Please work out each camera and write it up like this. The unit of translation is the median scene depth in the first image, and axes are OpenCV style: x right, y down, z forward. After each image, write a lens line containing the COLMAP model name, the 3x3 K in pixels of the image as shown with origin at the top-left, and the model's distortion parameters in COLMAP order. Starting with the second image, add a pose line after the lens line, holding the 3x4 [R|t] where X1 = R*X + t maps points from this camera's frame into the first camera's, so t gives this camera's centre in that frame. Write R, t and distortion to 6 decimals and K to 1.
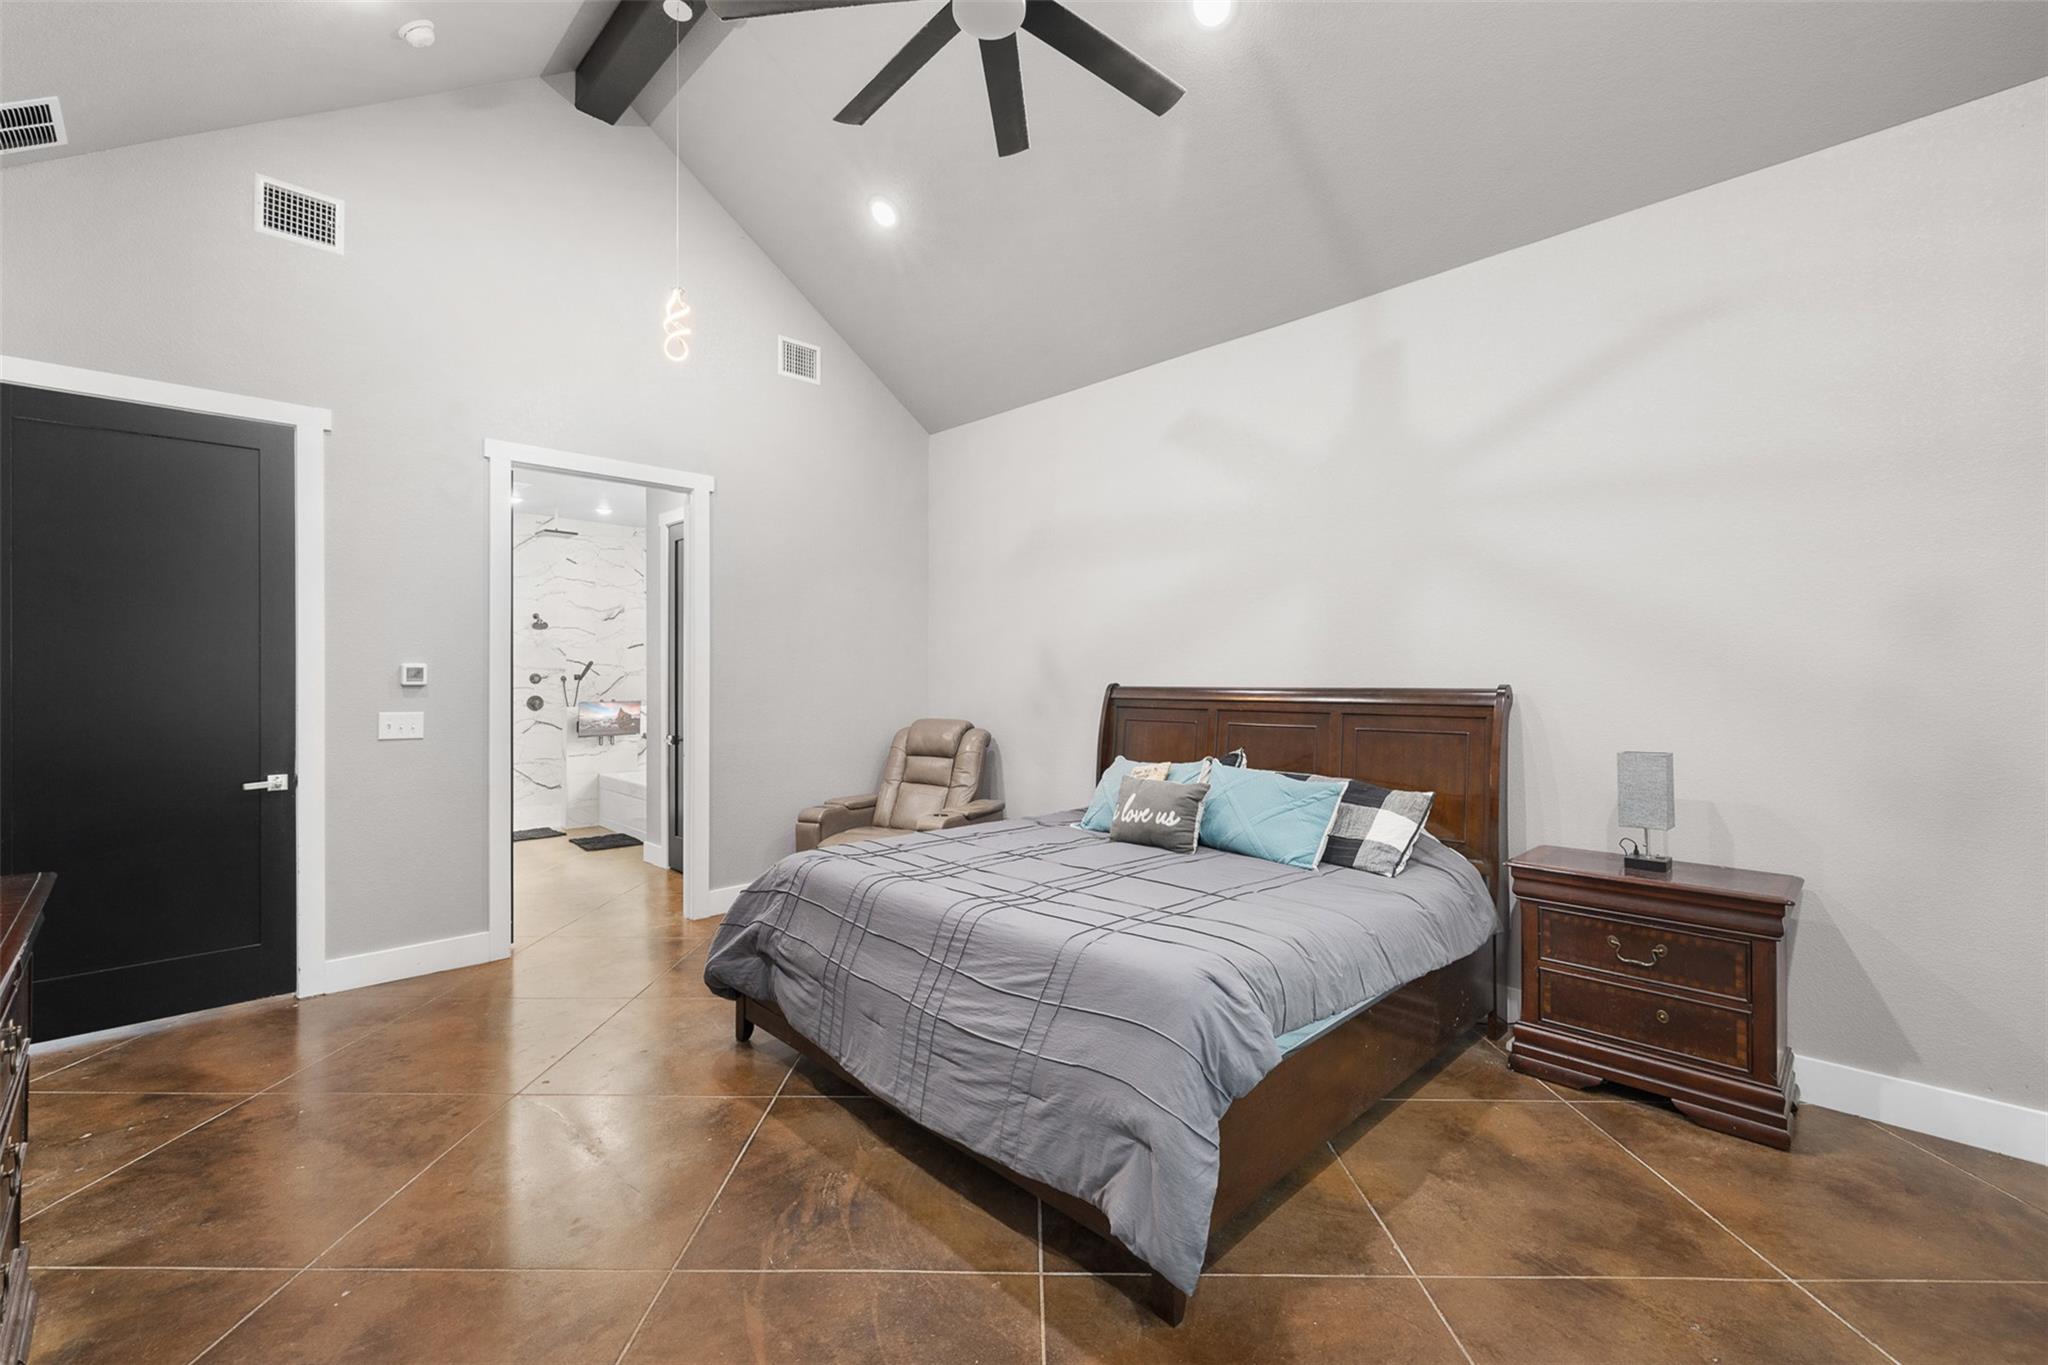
lens RADIAL K [[873.7, 0, 1024.0], [0, 873.7, 668.2], [0, 0, 1]] dist [0.001259, 0.000861]
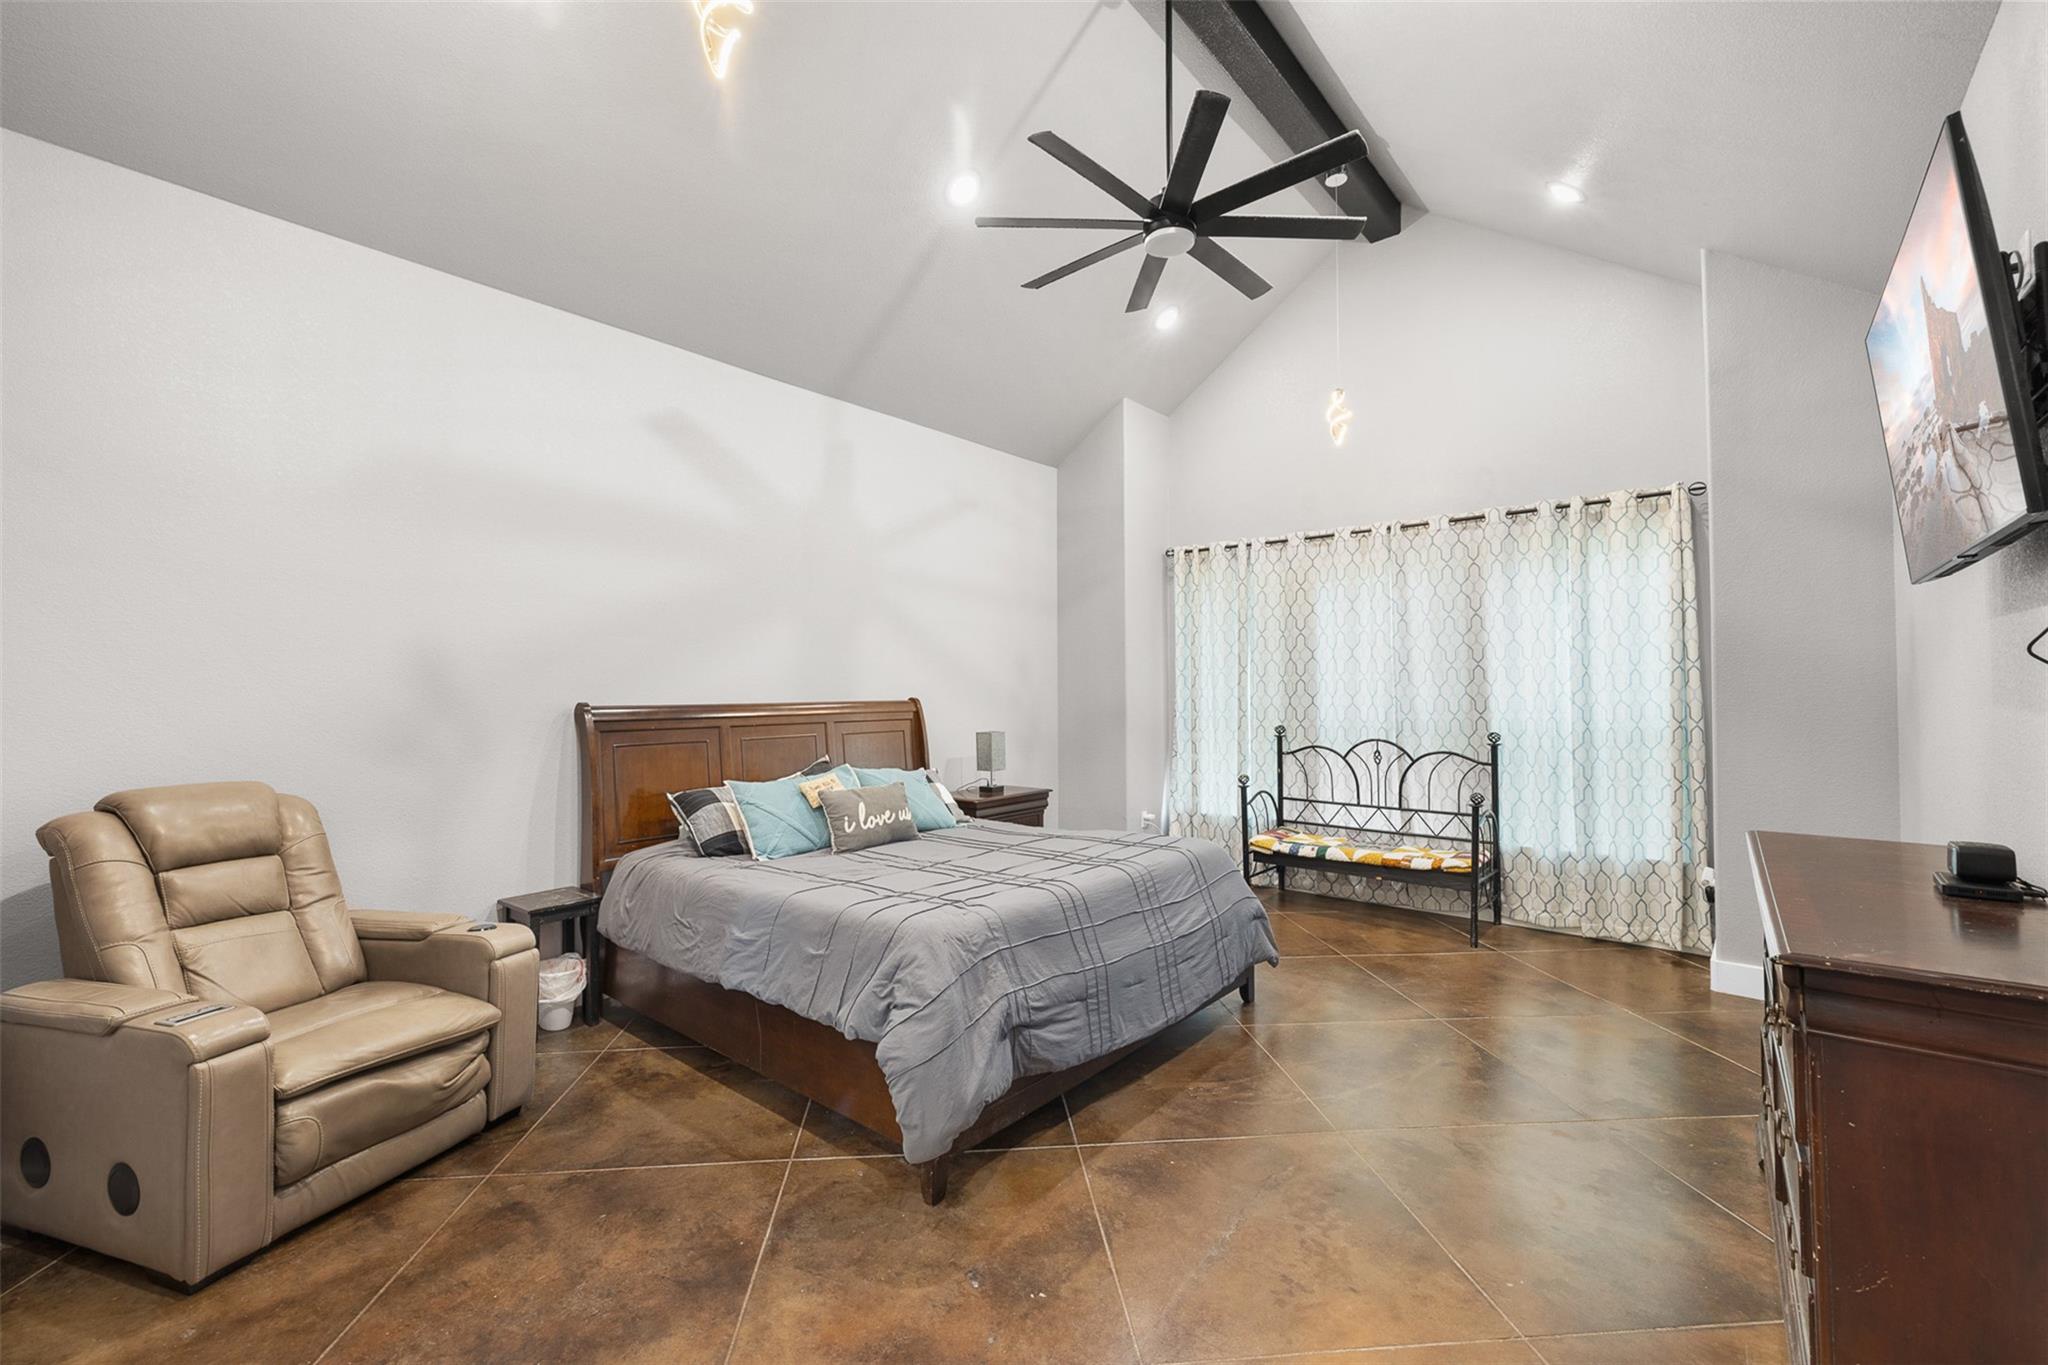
lens RADIAL K [[873.7, 0, 1018.6], [0, 873.7, 681.4], [0, 0, 1]] dist [0.001259, 0.000861]
pose [[-0.116715, 0.011419, 0.993100, -1.223190], [-0.005268, 0.999913, -0.012117, 0.009743], [-0.993151, -0.006646, -0.116645, 1.193600]]
